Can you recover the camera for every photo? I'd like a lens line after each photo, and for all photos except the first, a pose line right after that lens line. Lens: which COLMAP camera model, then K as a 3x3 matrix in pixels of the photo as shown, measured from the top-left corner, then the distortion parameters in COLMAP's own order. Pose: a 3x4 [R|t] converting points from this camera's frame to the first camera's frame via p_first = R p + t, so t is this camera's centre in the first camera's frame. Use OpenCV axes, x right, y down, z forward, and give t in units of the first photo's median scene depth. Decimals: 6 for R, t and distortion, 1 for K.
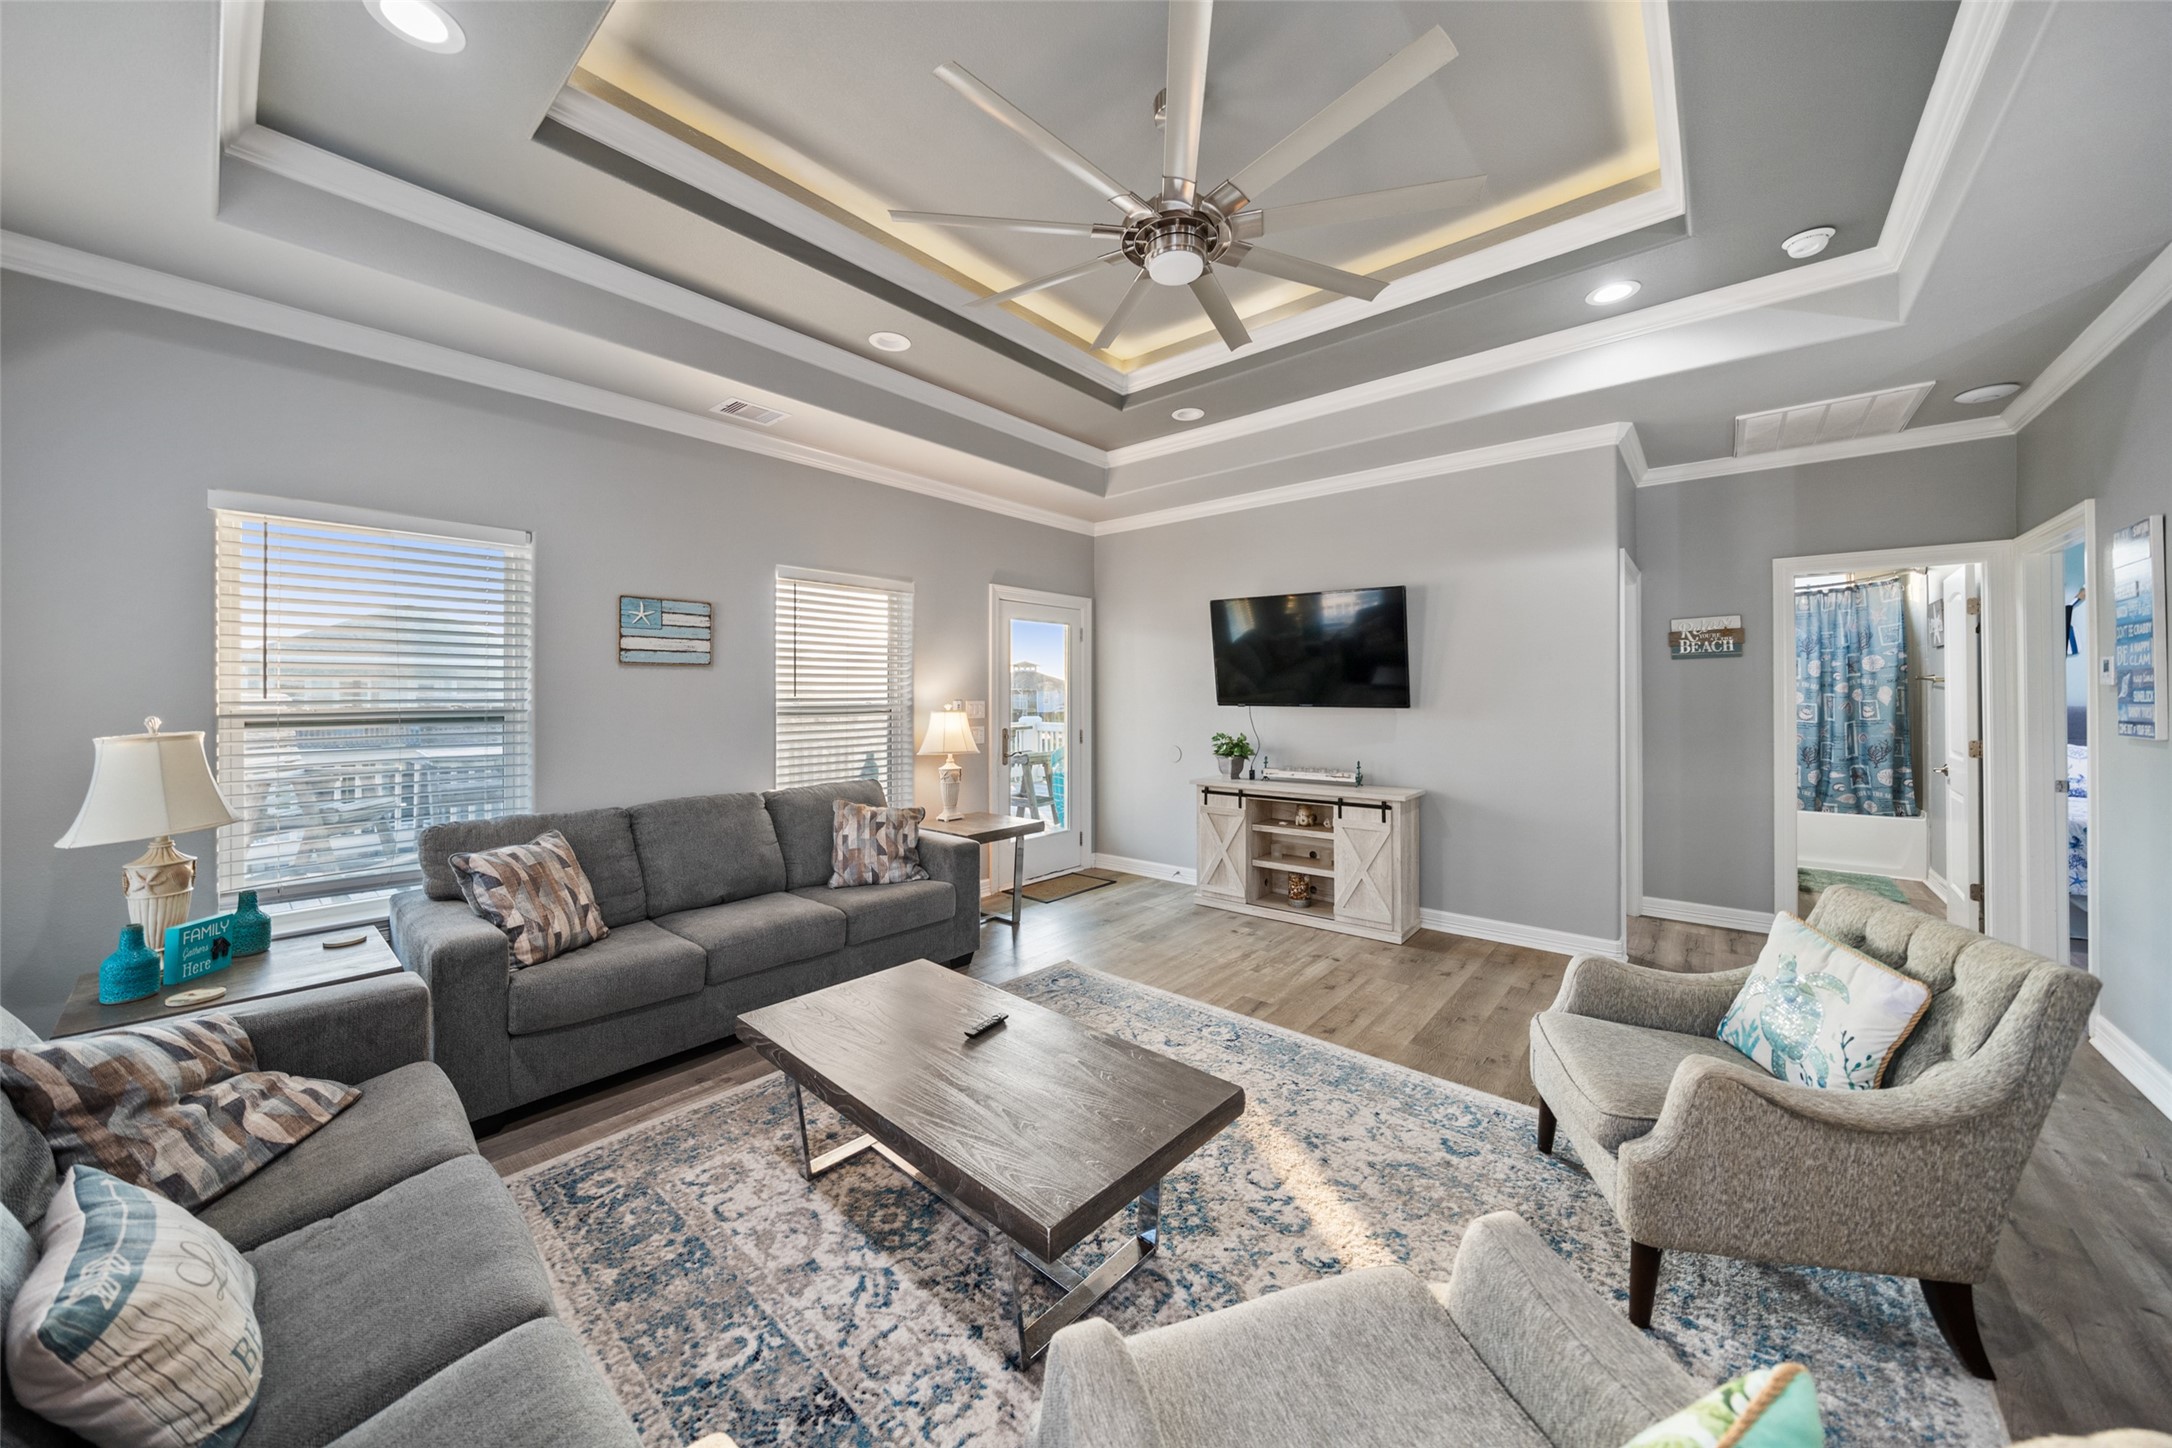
lens RADIAL K [[748.1, 0, 1120.7], [0, 748.1, 679.4], [0, 0, 1]] dist [-0.000029, -0.000033]
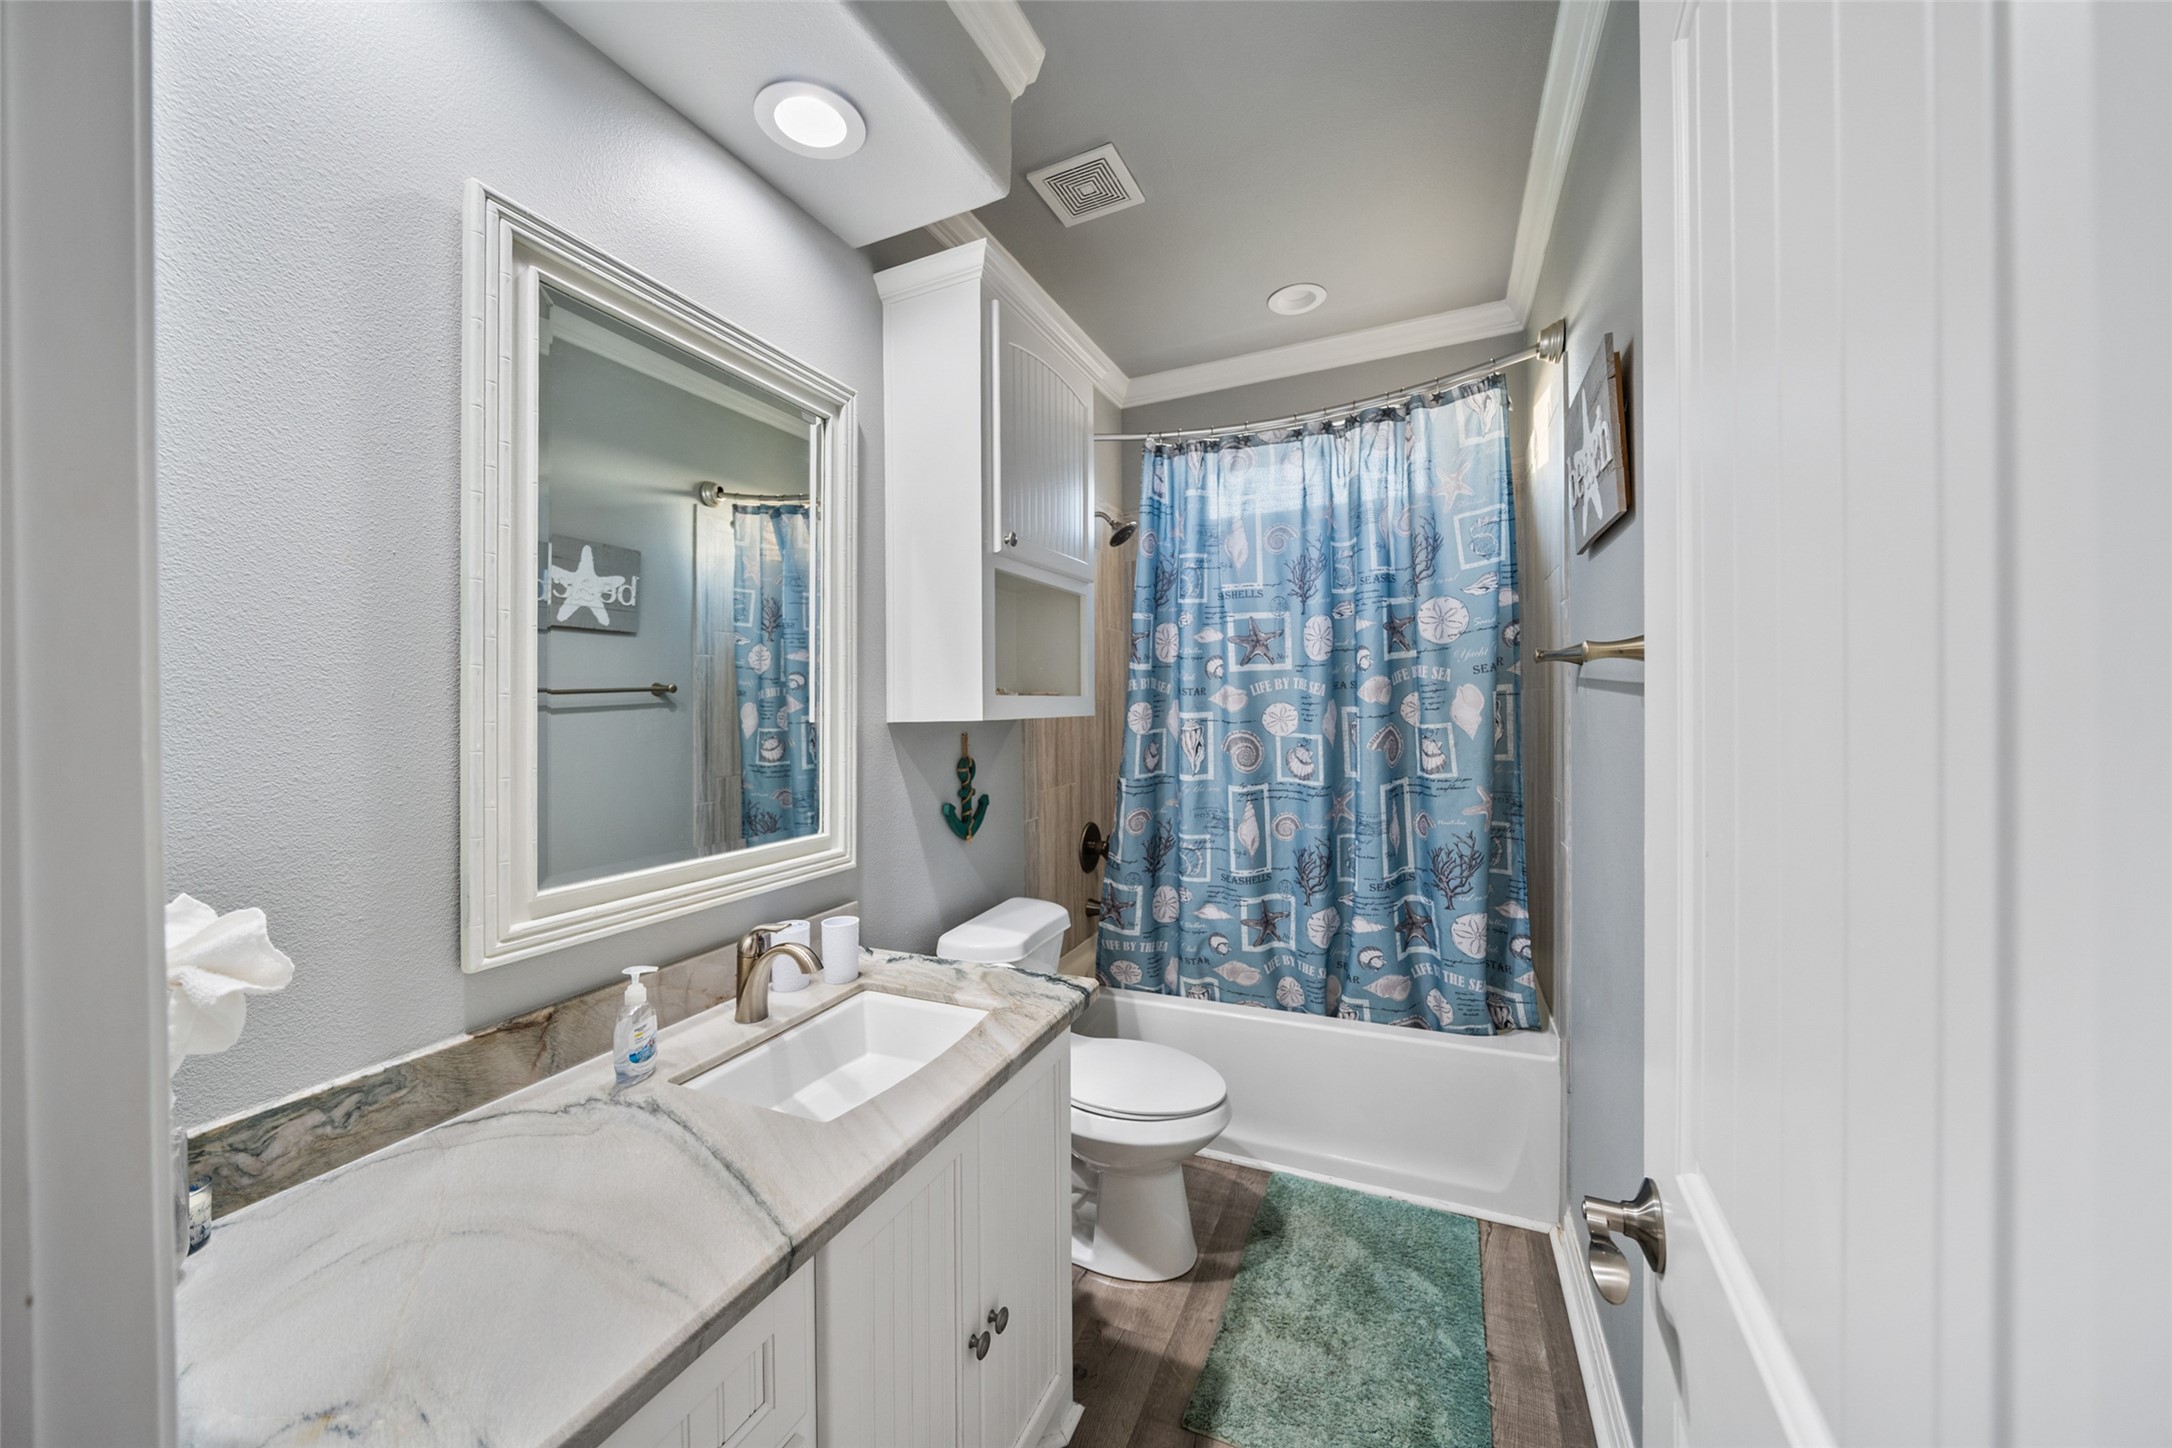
lens RADIAL K [[748.1, 0, 1086.4], [0, 748.1, 721.0], [0, 0, 1]] dist [-0.000029, -0.000033]
pose [[0.968242, -0.008918, 0.249857, 0.738557], [0.005321, 0.999872, 0.015067, 0.020089], [-0.249960, -0.013259, 0.968165, 0.683484]]
